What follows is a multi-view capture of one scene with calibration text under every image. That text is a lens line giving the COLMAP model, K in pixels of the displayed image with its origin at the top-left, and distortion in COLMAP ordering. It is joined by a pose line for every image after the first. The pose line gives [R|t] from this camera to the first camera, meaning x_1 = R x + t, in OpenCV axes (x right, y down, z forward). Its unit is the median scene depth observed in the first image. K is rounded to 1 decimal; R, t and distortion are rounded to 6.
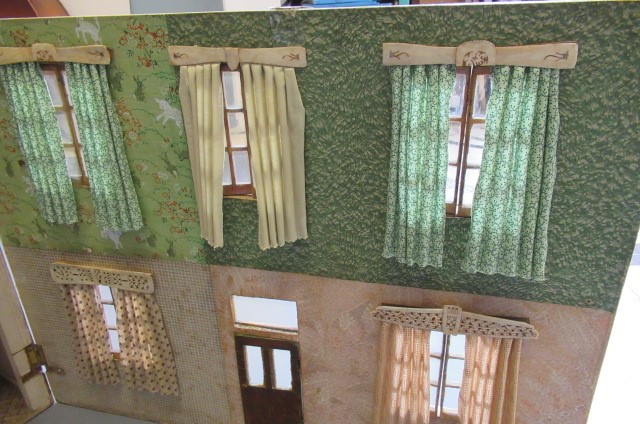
lens RADIAL K [[485.5, 0, 320.0], [0, 485.5, 212.0], [0, 0, 1]] dist [-0.001140, 0.001250]
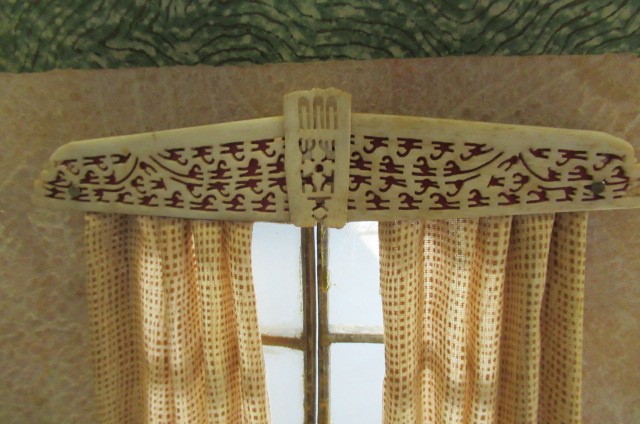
lens RADIAL K [[485.5, 0, 320.0], [0, 485.5, 212.0], [0, 0, 1]] dist [-0.001140, 0.001250]
pose [[0.990646, -0.020115, 0.134963, 0.225238], [0.048126, 0.977022, -0.207633, 0.288854], [-0.127685, 0.212186, 0.968852, 0.720475]]
